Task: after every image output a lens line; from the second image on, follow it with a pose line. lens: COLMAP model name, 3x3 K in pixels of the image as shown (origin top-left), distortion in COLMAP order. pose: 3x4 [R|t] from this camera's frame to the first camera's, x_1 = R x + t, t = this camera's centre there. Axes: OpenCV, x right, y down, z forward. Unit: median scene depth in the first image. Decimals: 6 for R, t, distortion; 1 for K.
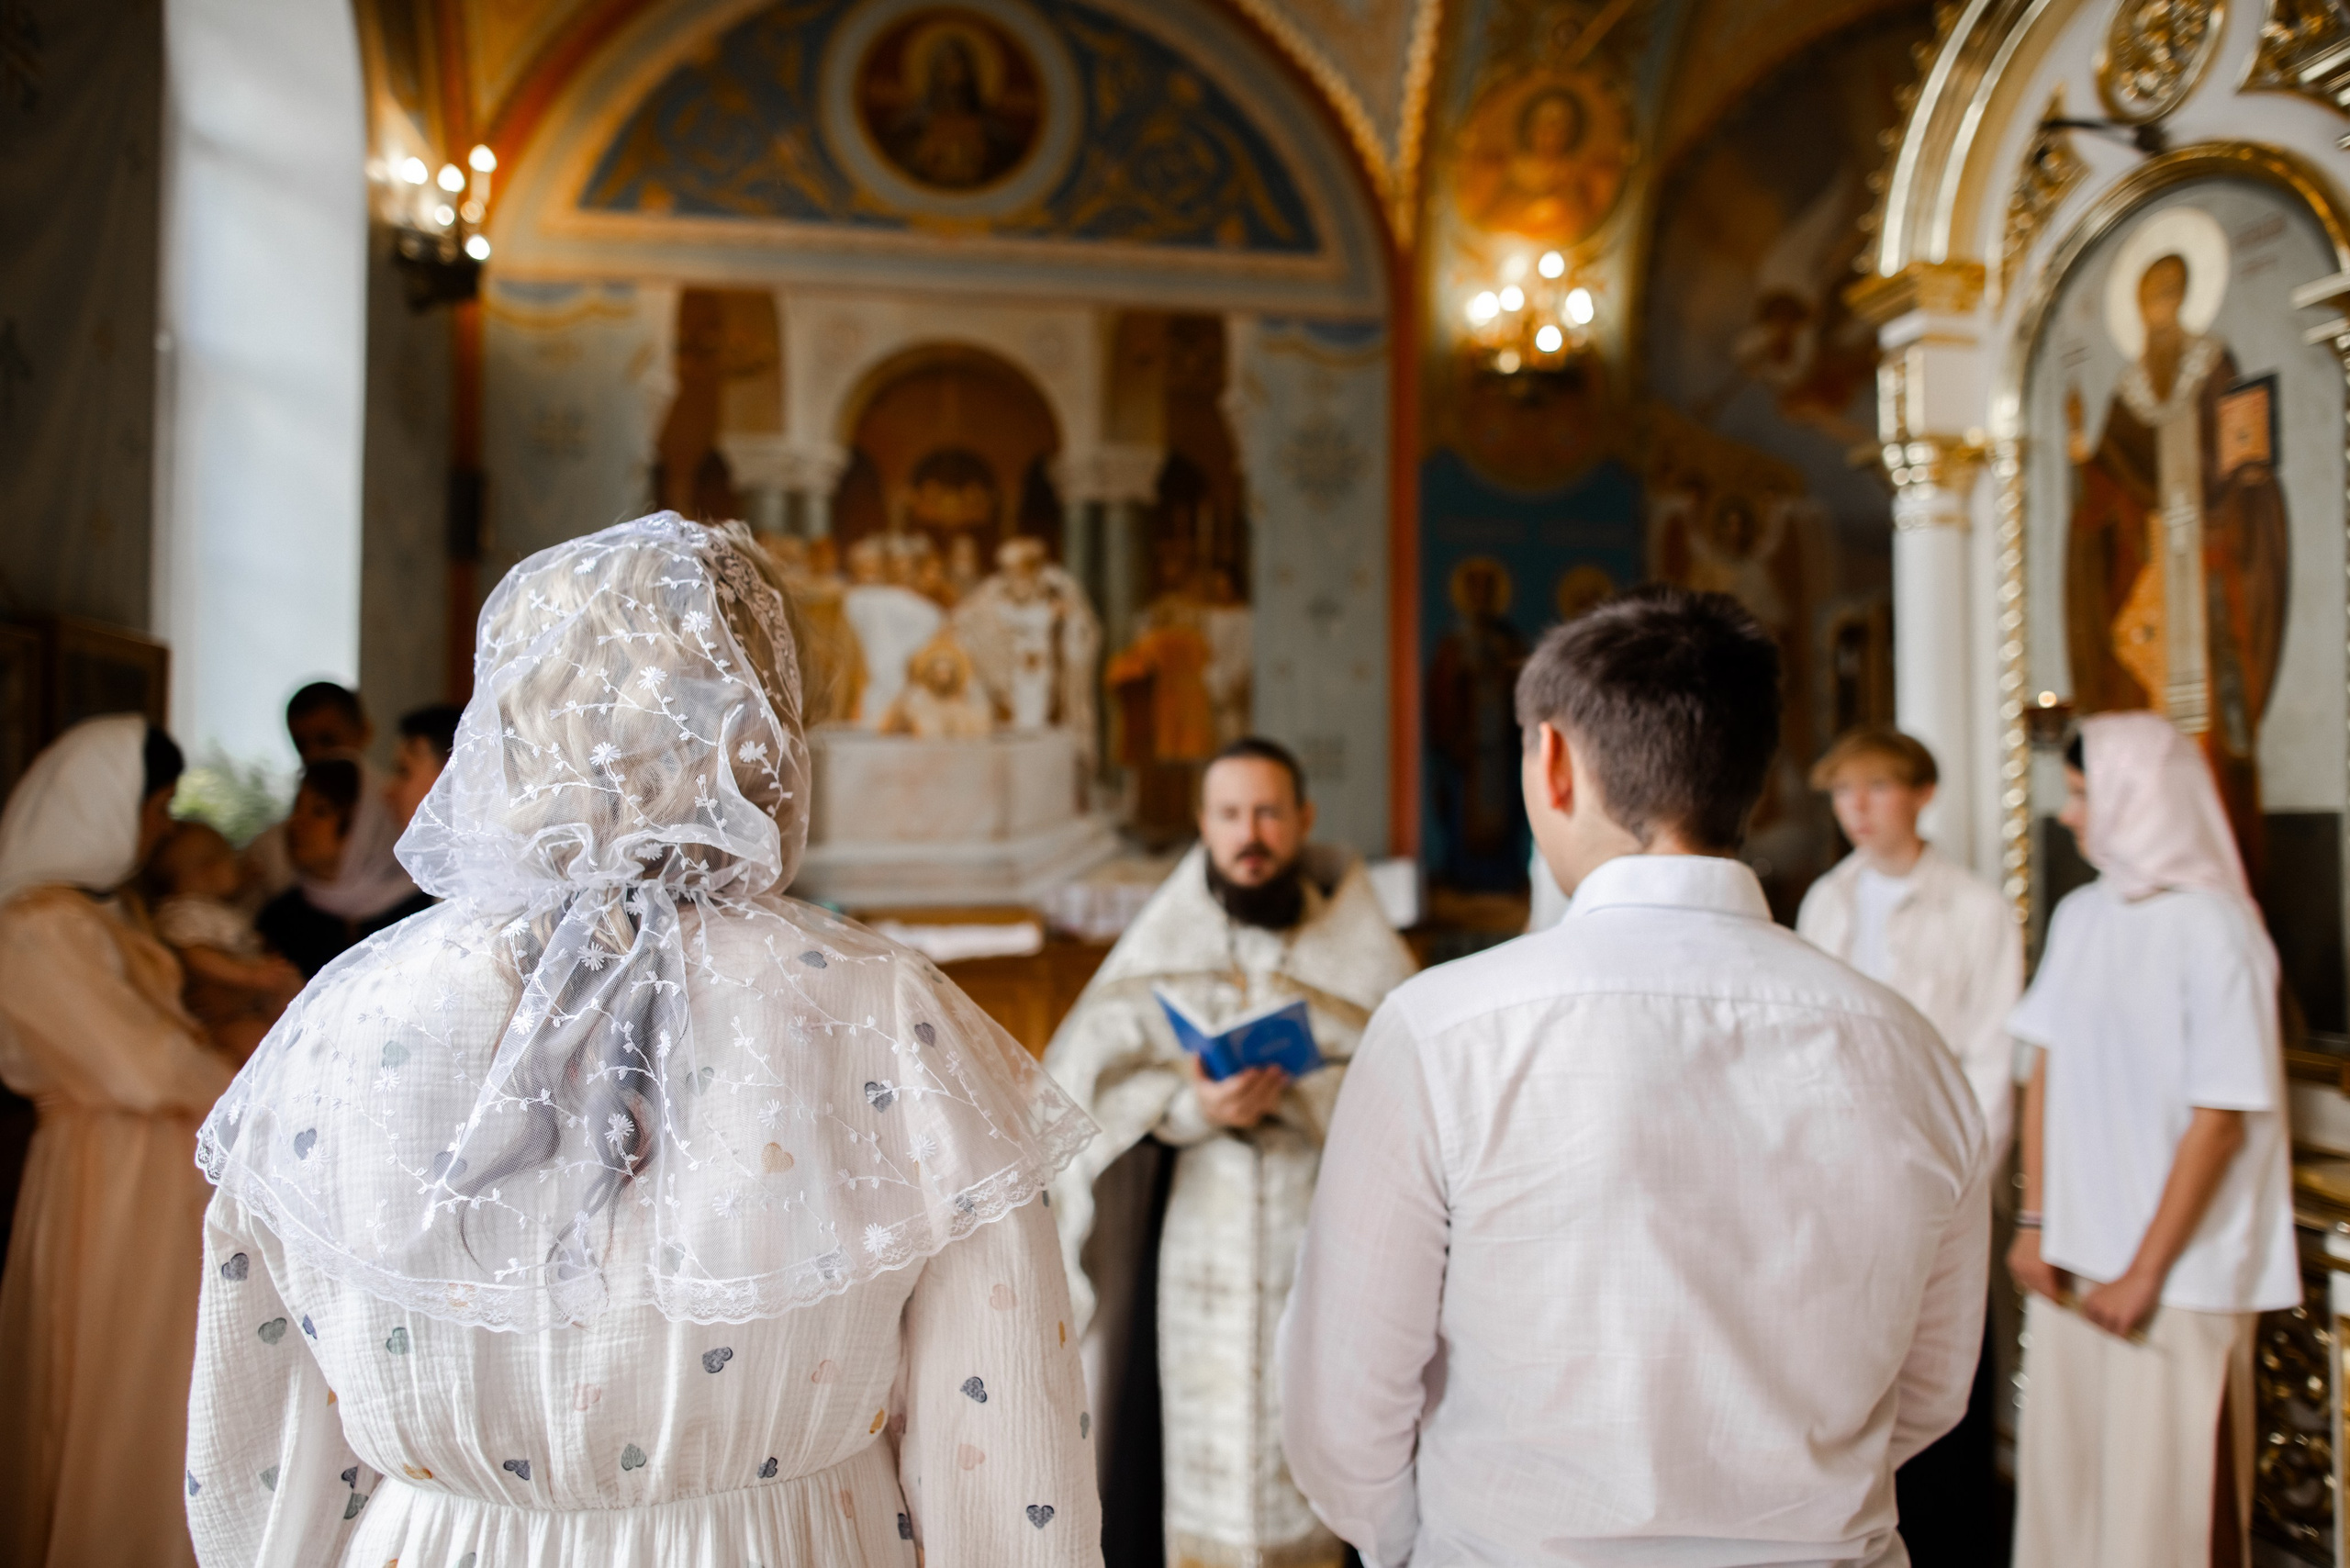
lens RADIAL K [[1651.4, 0, 1163.0], [0, 1651.4, 770.1], [0, 0, 1]] dist [-0.040174, 0.029665]
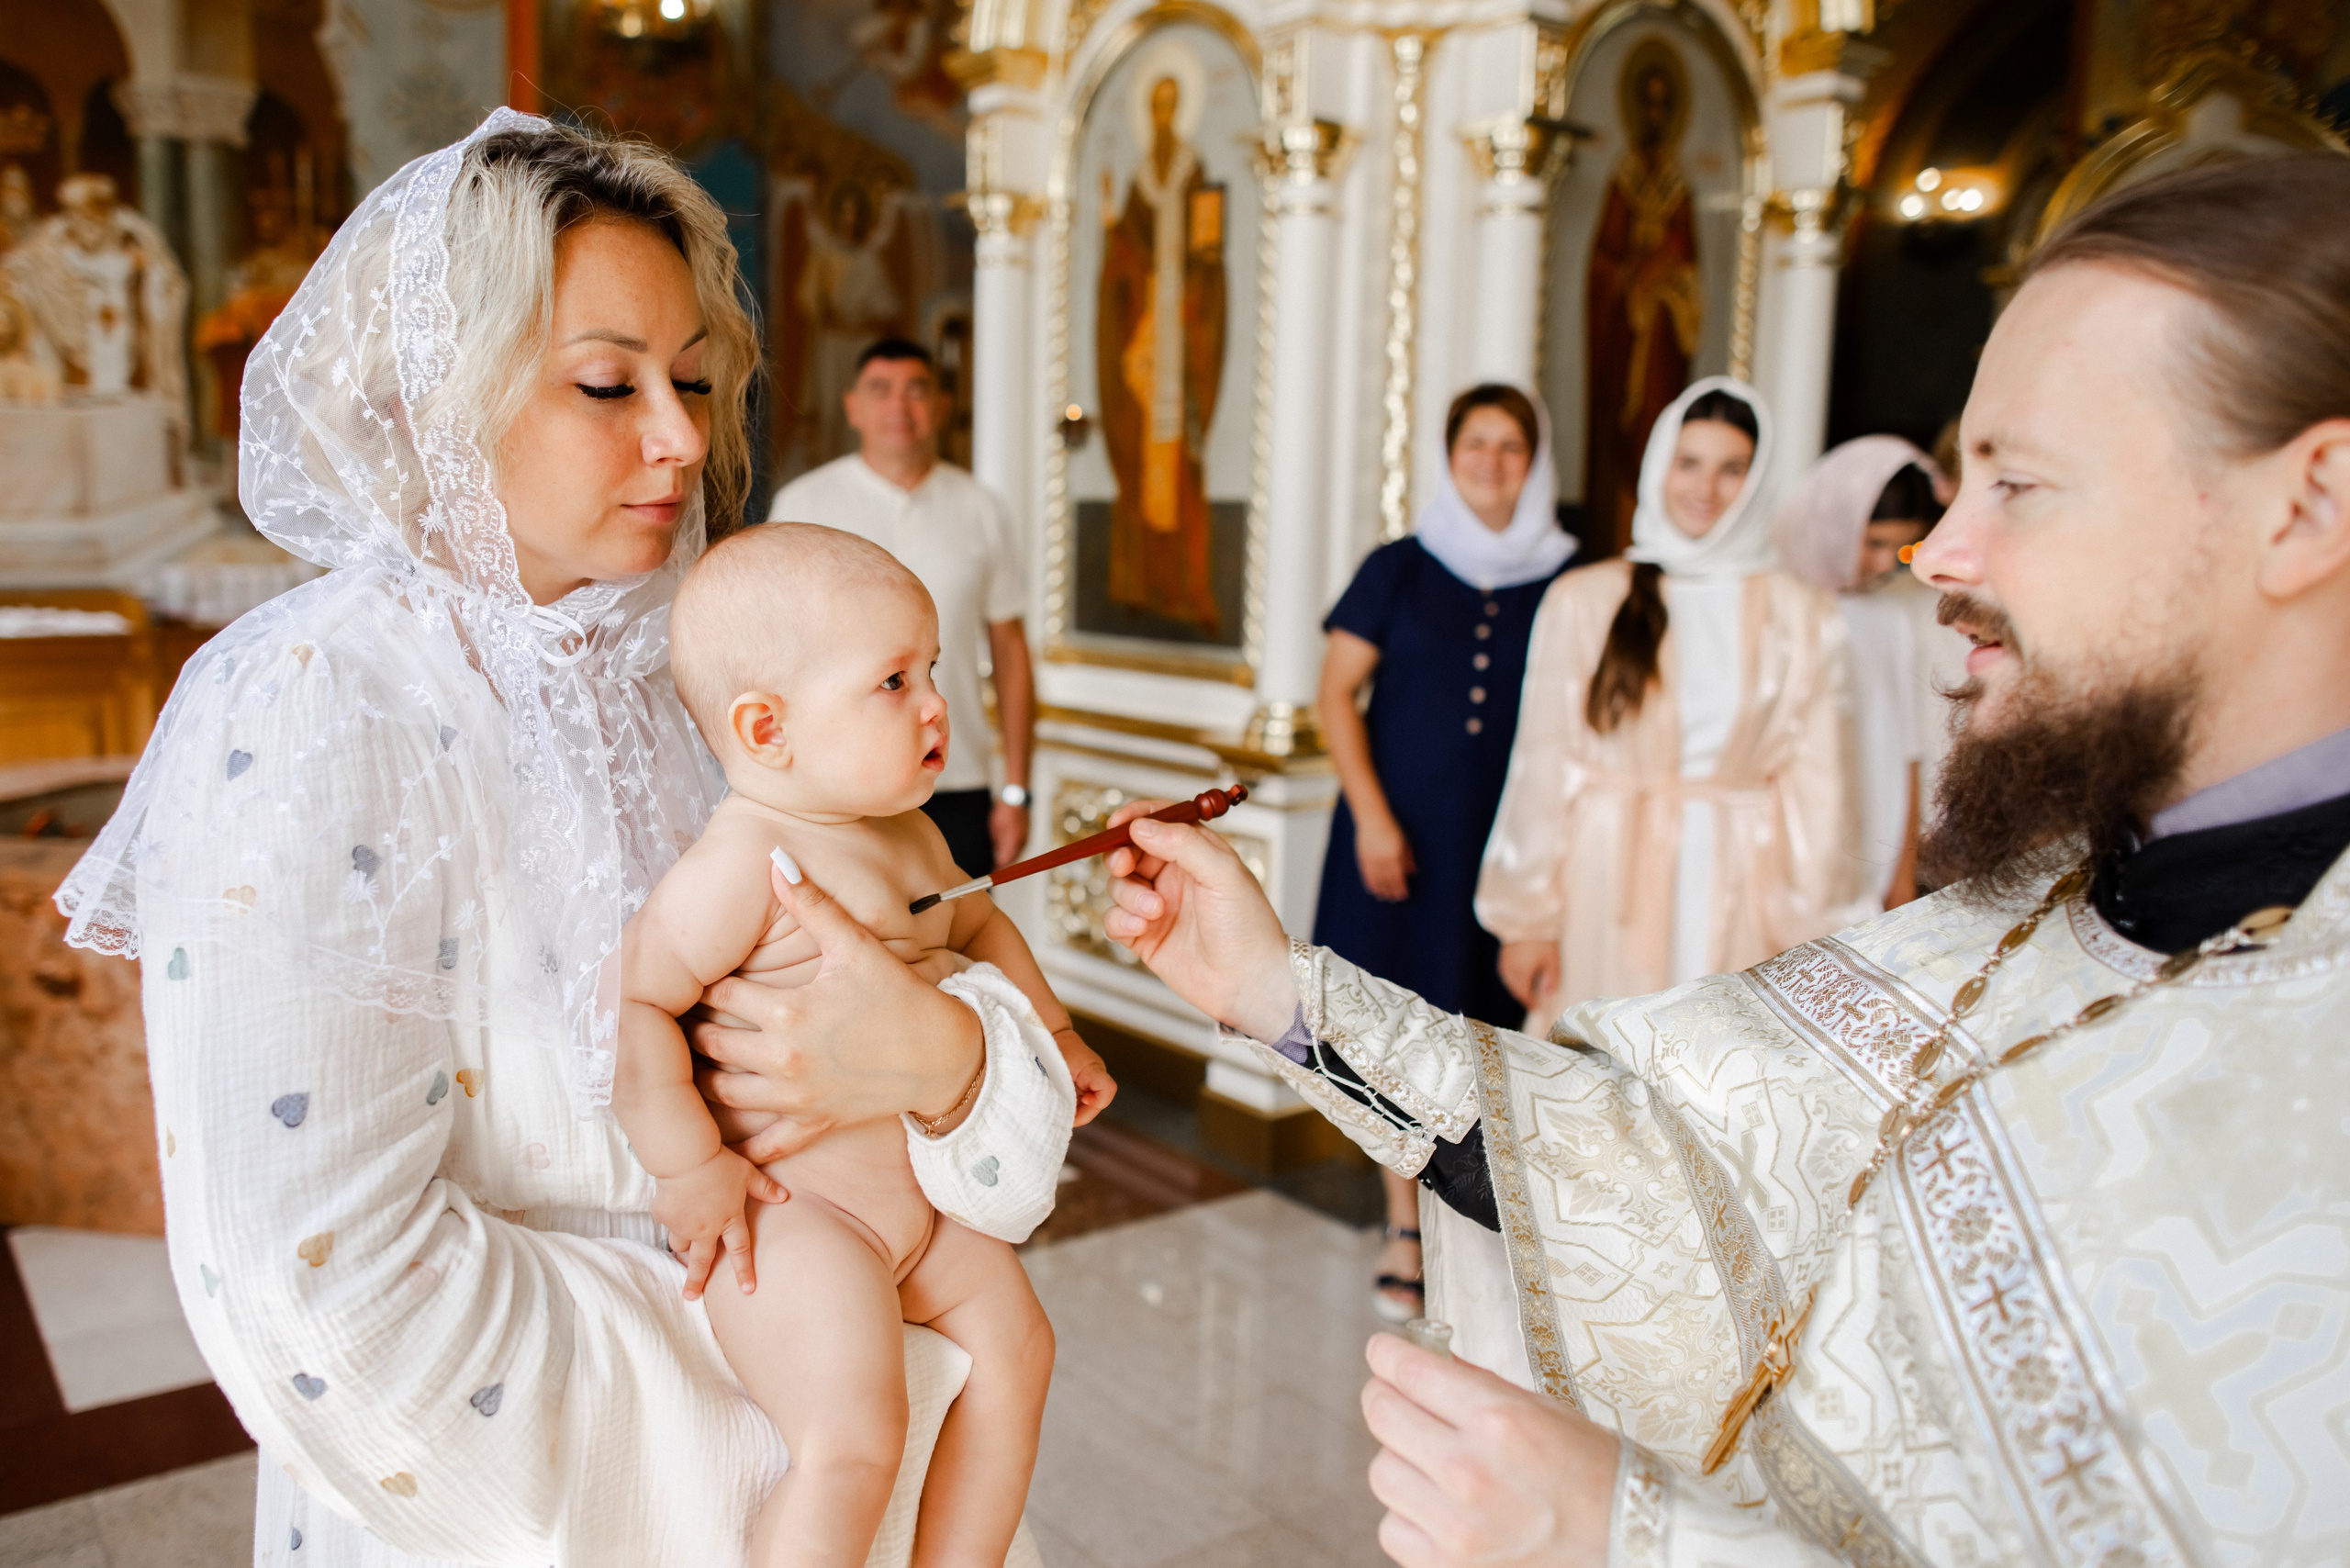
lens RADIAL K [[1843.4, 0, 1034.7], [0, 1843.4, 760.0], [0, 0, 1]] dist [-0.041608, 0.025862]
pose [[0.906210, -0.044898, 0.420438, -0.049193], [-0.026464, 0.986374, 0.162374, -0.002417], [-0.421999, -0.158271, 0.892674, -0.136984]]
